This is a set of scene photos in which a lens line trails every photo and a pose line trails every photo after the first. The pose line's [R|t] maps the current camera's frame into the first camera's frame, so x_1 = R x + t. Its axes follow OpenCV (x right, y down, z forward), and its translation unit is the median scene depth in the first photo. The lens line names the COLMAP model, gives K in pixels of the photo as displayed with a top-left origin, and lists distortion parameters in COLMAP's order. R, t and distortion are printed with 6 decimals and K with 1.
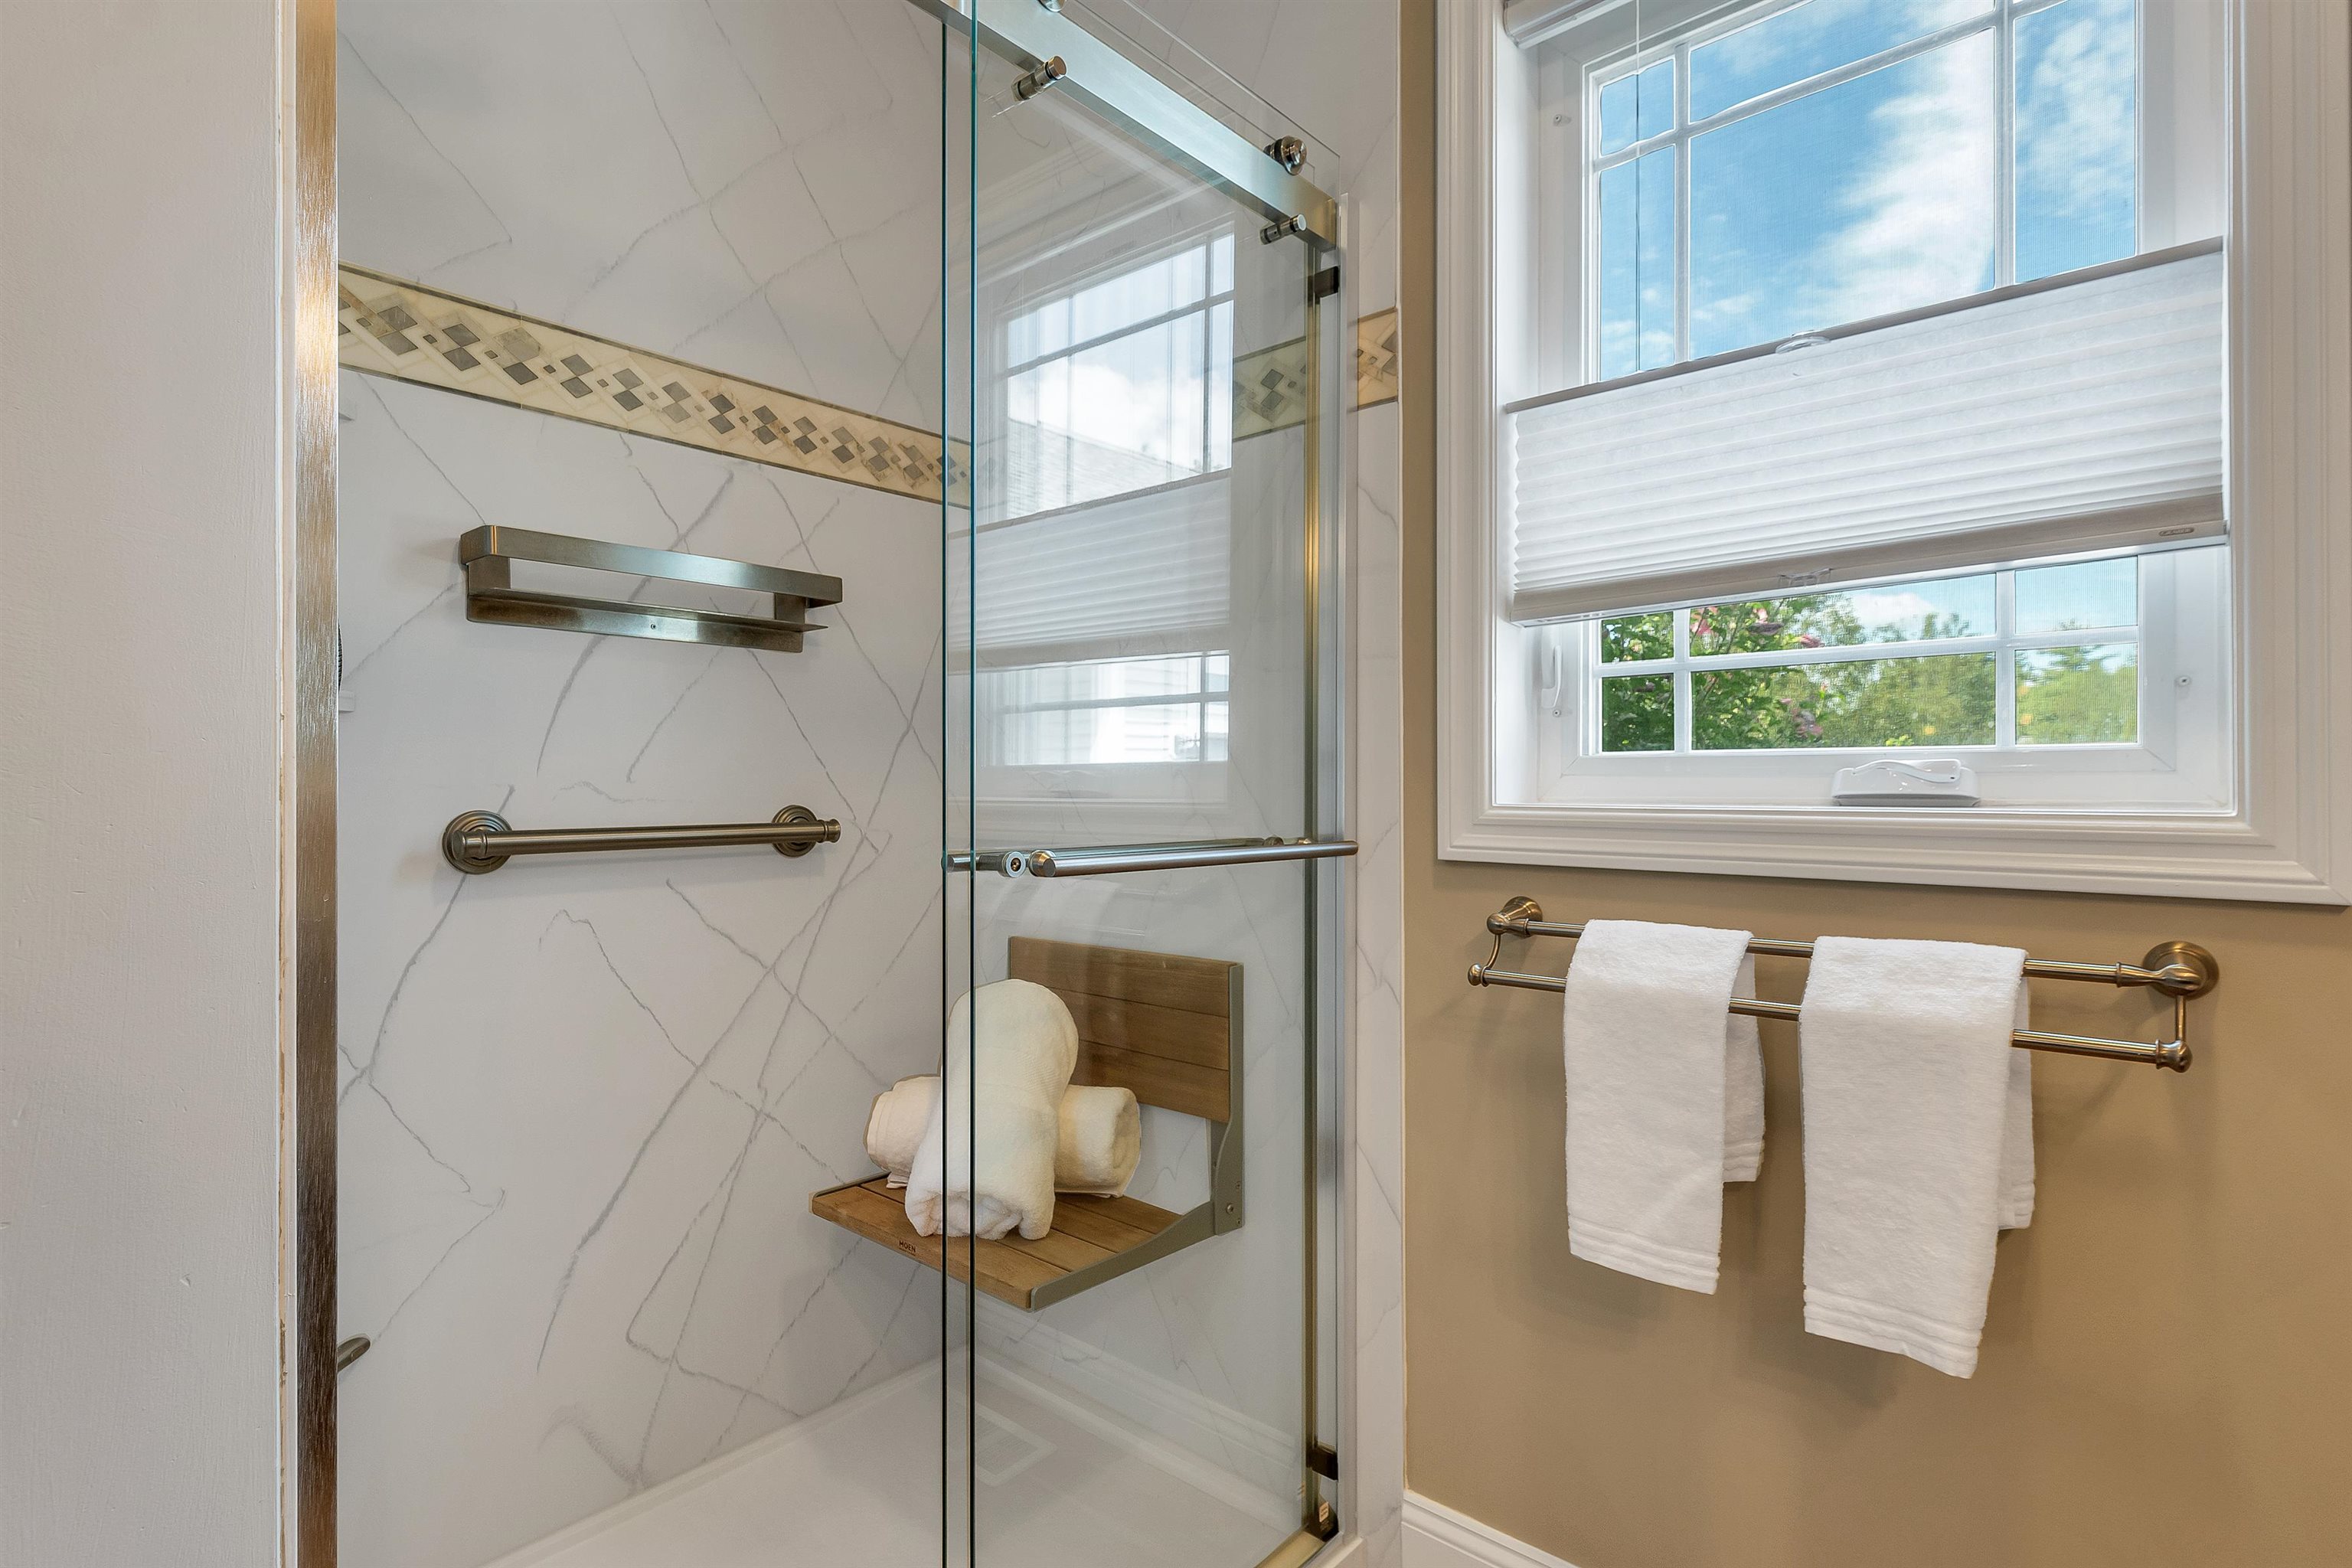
lens RADIAL K [[1149.4, 0, 1176.0], [0, 1149.4, 784.0], [0, 0, 1]] dist [-0.003846, -0.000509]
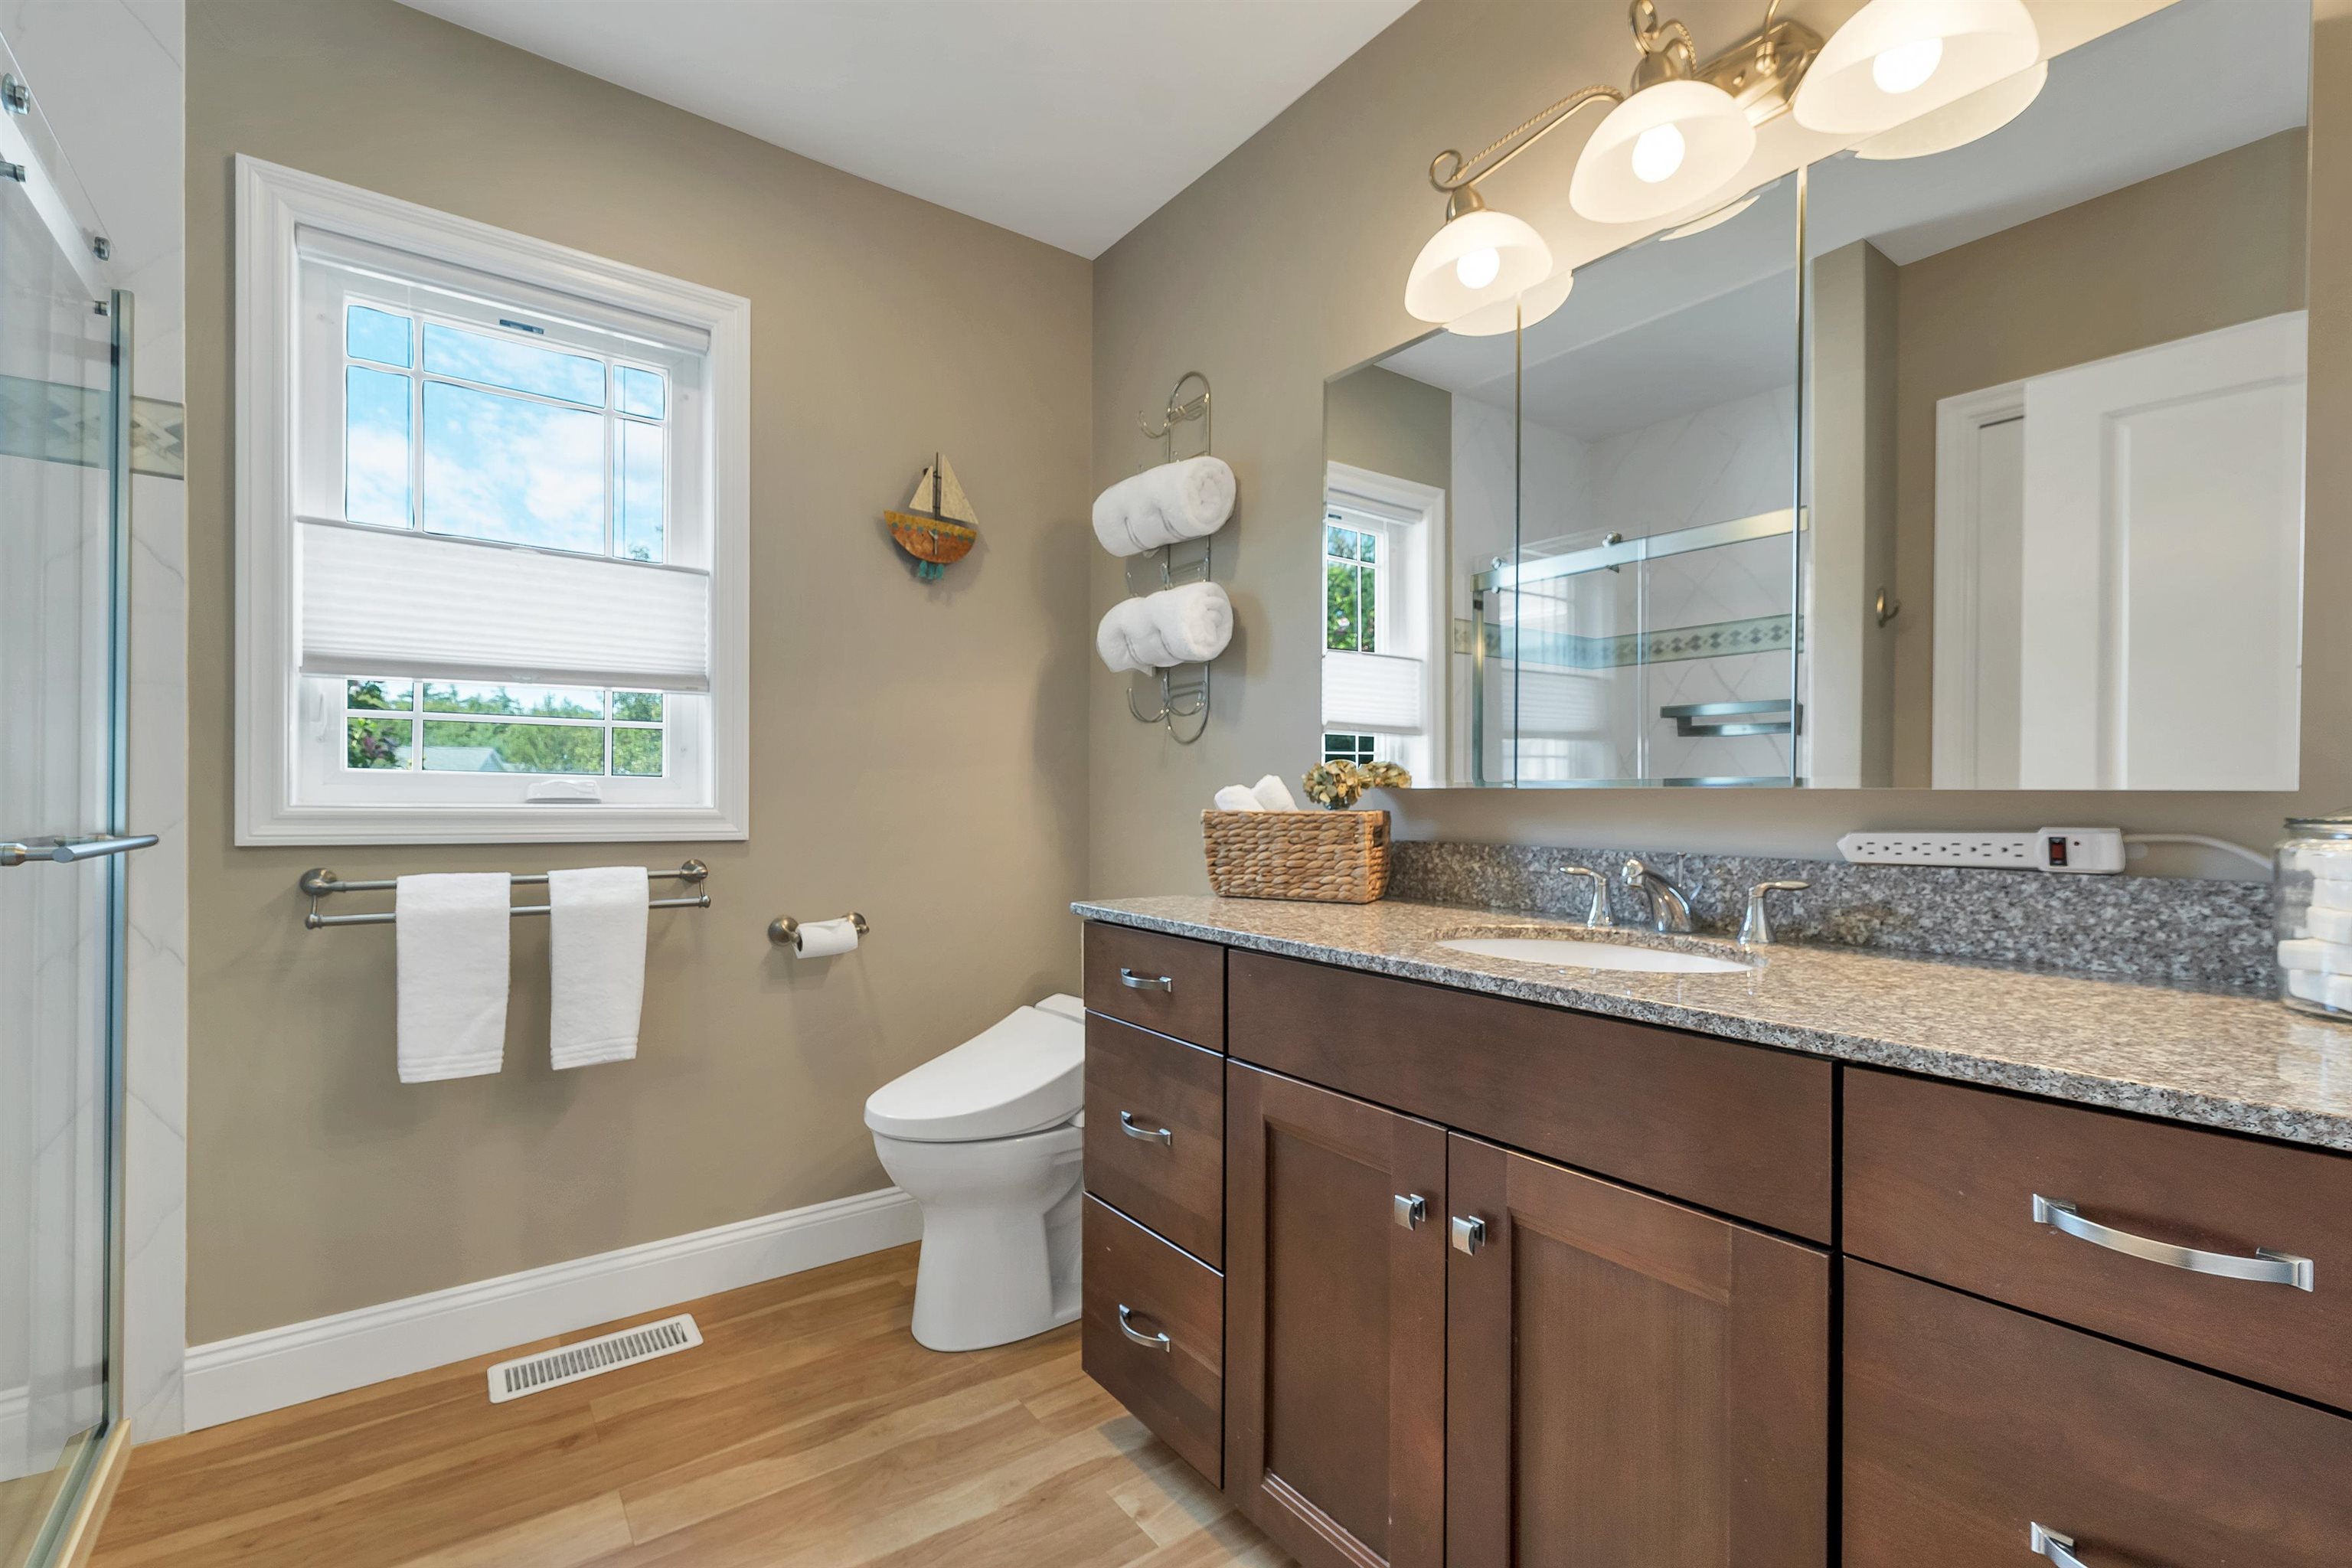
lens RADIAL K [[1022.8, 0, 1175.7], [0, 1022.8, 797.1], [0, 0, 1]] dist [-0.000295, -0.000345]
pose [[0.203737, 0.007356, 0.978998, -0.841663], [-0.011476, 0.999921, -0.005125, 0.003597], [-0.978958, -0.010191, 0.203805, -0.352012]]
